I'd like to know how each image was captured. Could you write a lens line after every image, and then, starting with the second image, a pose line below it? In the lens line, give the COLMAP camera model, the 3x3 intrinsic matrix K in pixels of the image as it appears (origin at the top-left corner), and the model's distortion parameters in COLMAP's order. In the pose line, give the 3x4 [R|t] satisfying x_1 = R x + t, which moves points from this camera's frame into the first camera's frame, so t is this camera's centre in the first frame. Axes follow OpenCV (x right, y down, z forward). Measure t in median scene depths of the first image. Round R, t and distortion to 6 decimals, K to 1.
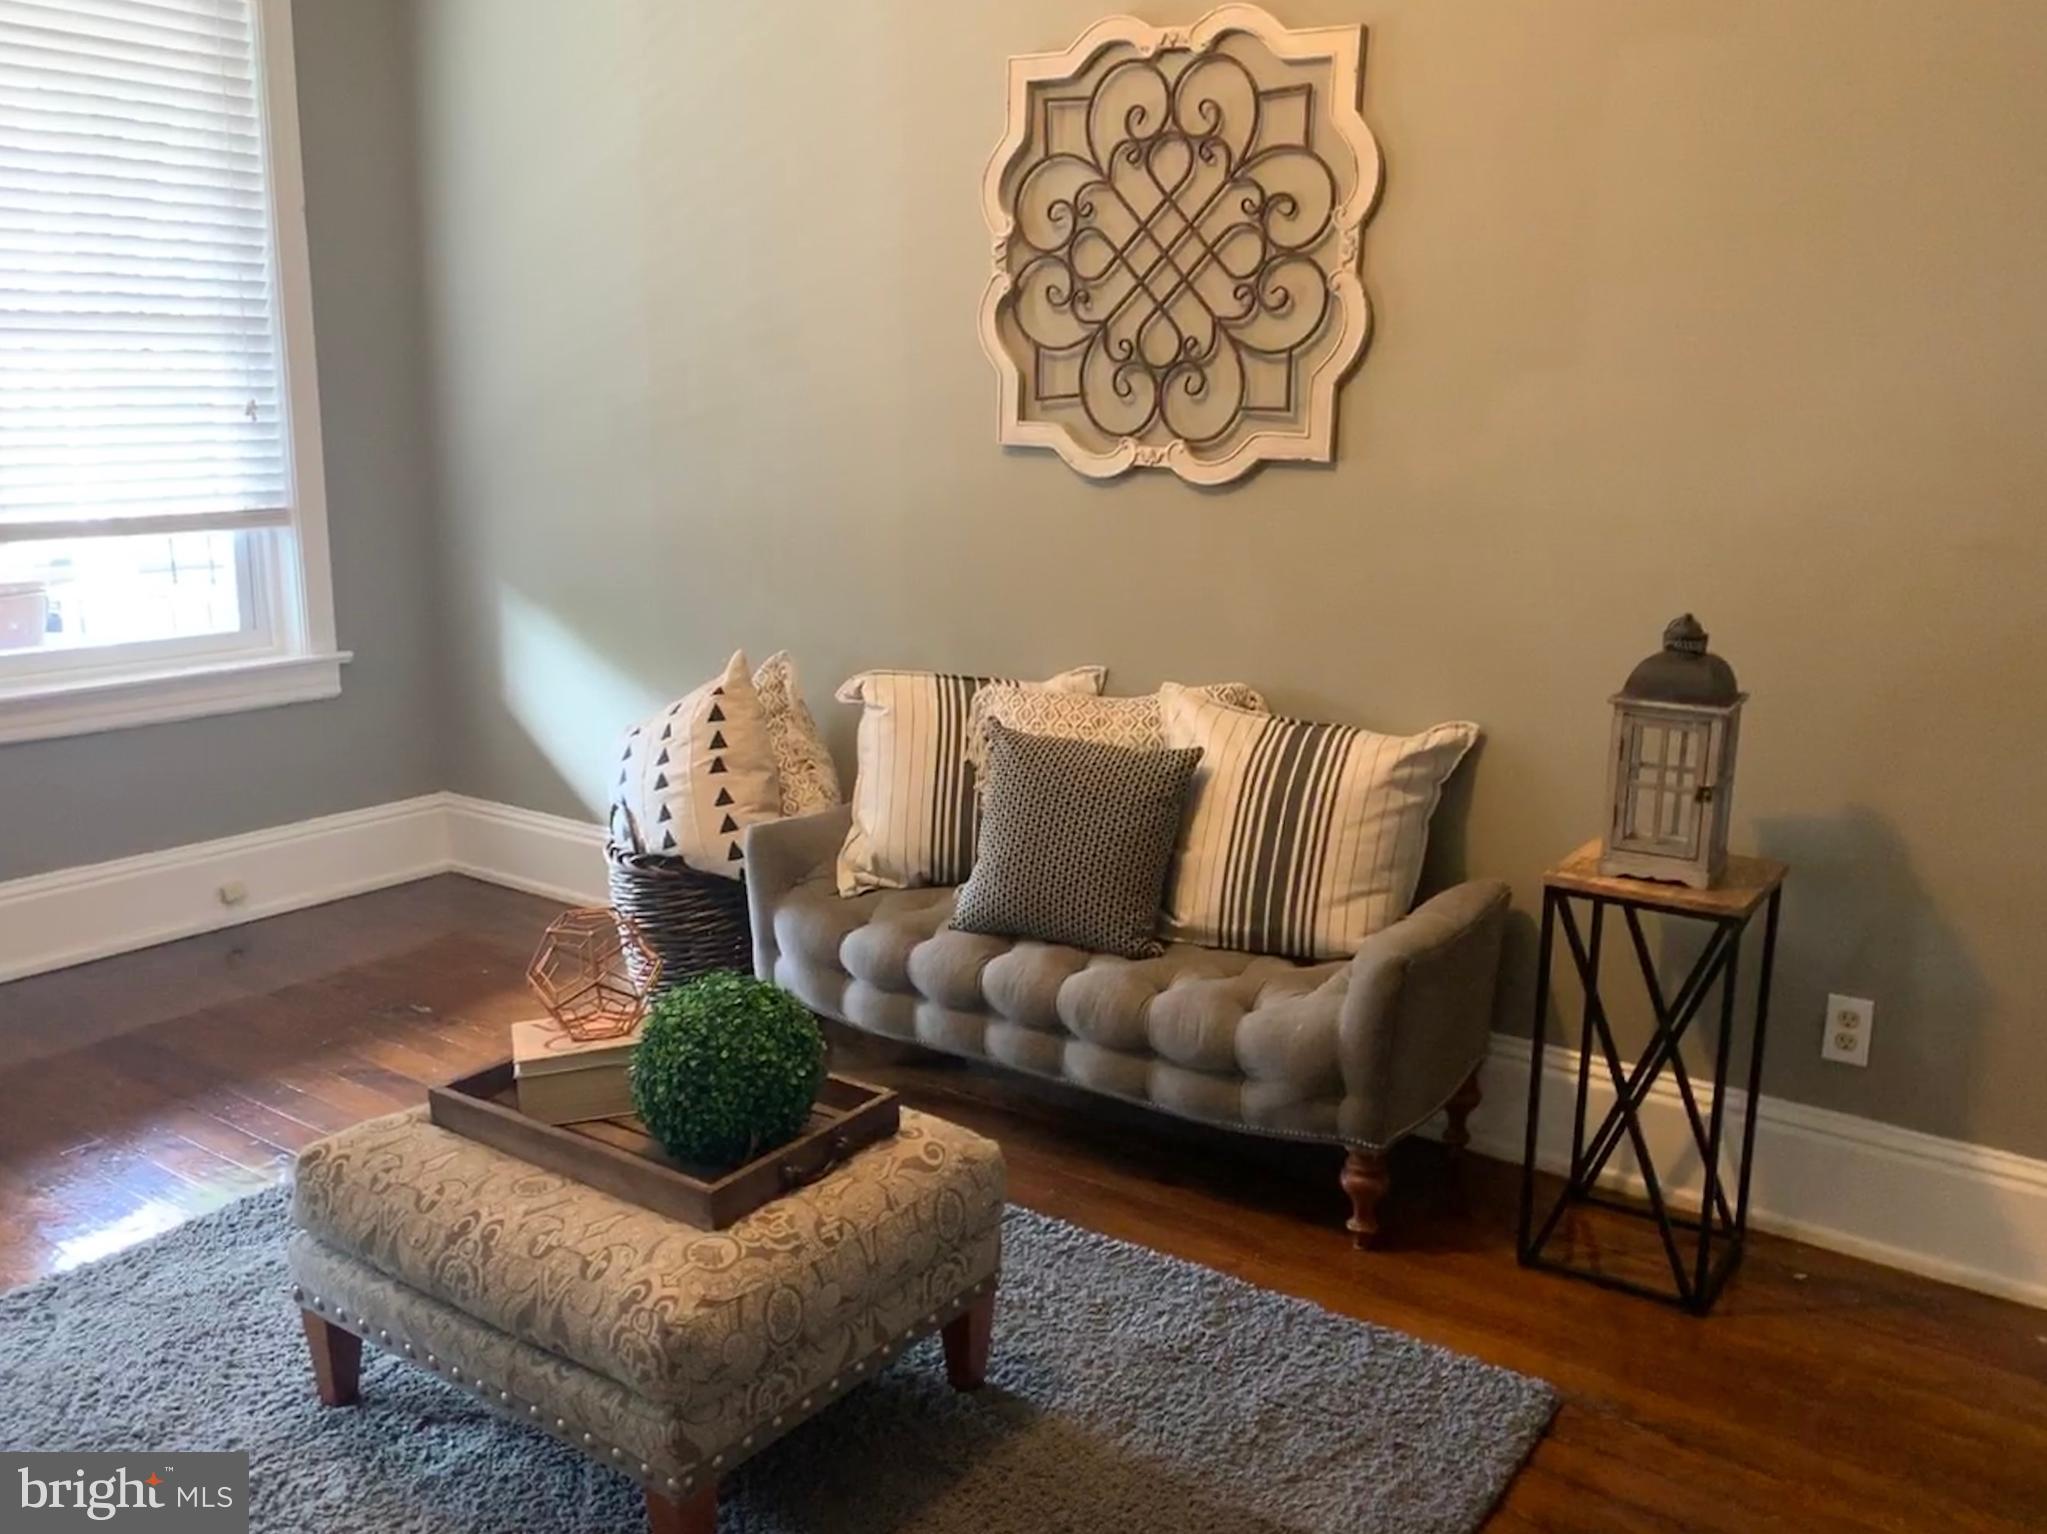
lens RADIAL K [[1705.2, 0, 1027.6], [0, 1705.2, 782.5], [0, 0, 1]] dist [0.051574, -0.045912]
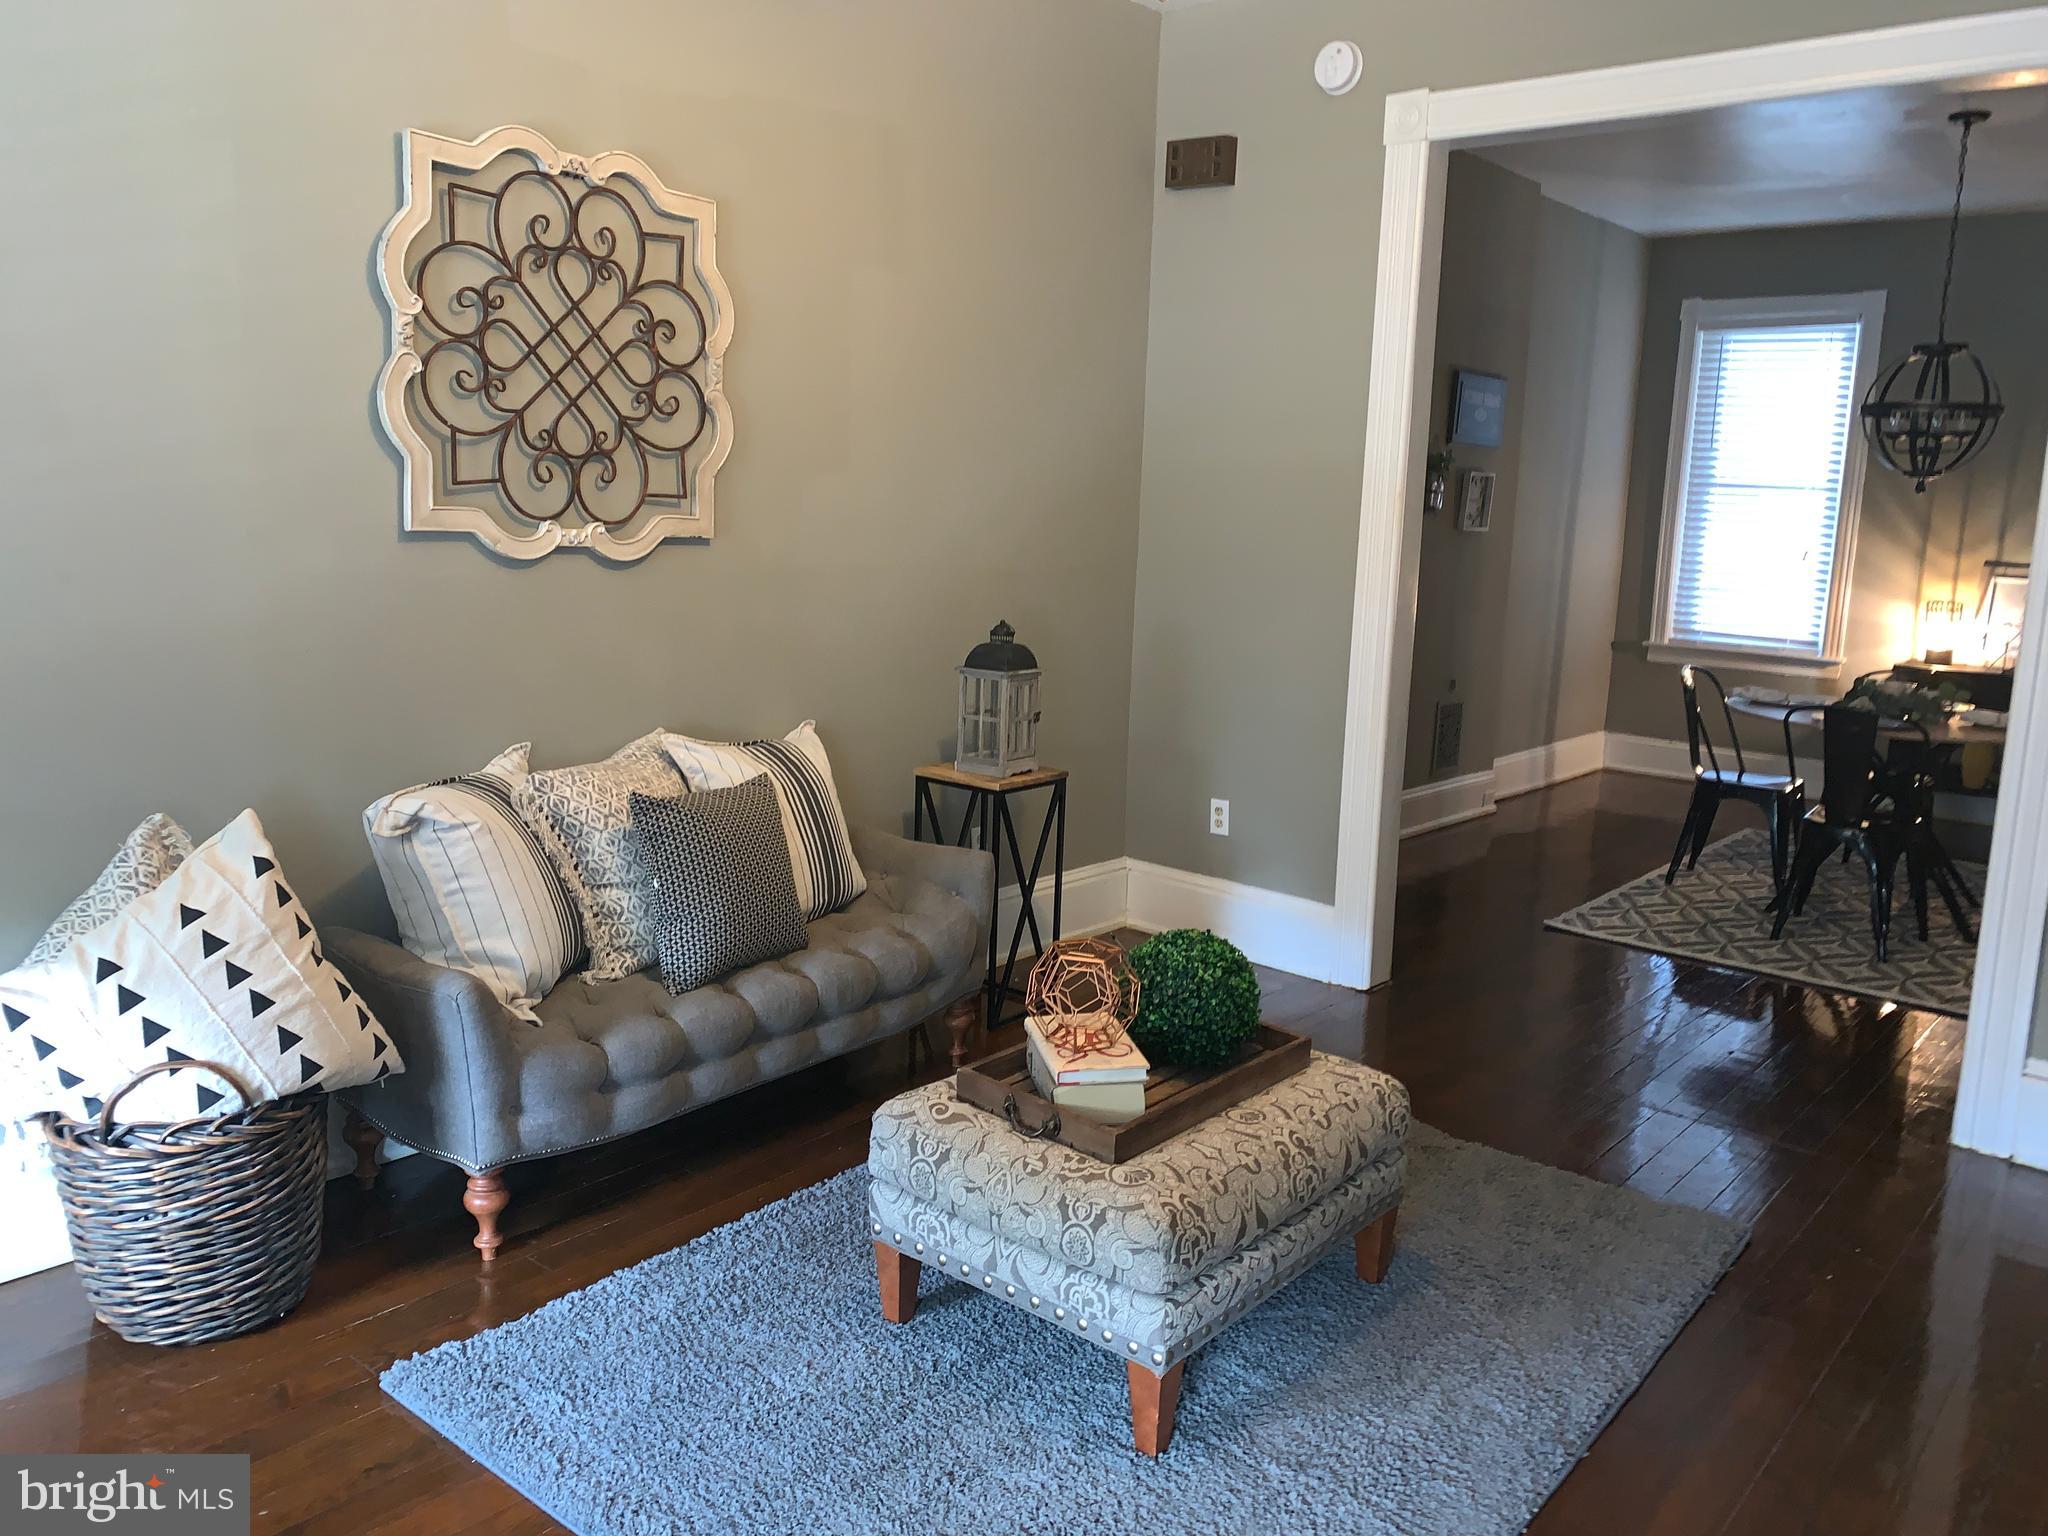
lens RADIAL K [[1570.0, 0, 1037.0], [0, 1570.0, 768.8], [0, 0, 1]] dist [0.040568, -0.040739]
pose [[0.070711, -0.183646, 0.980446, -0.946011], [0.189517, 0.967477, 0.167549, -0.167117], [-0.979328, 0.173963, 0.103215, 0.657316]]
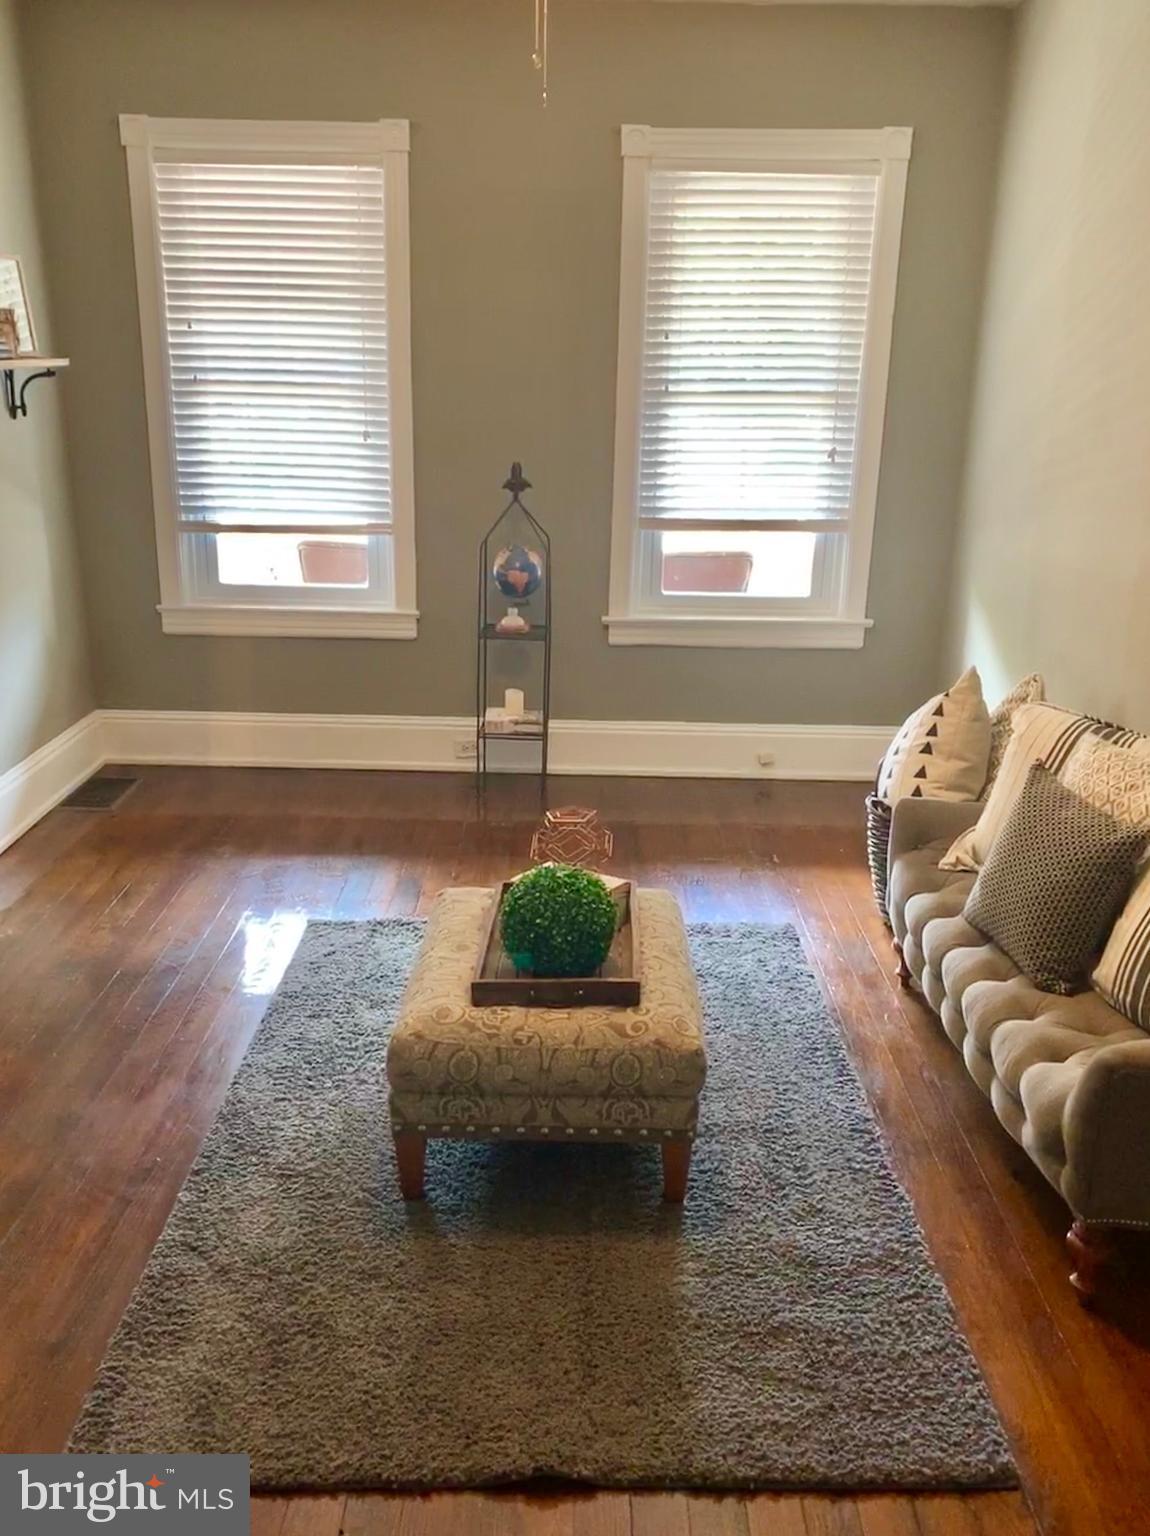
lens RADIAL K [[1279.5, 0, 564.8], [0, 1279.5, 779.6], [0, 0, 1]] dist [0.051574, -0.045912]
pose [[0.572087, 0.250038, -0.781152, 0.498064], [-0.191192, 0.966816, 0.169445, -0.114230], [0.797598, 0.052413, 0.600908, 0.192456]]
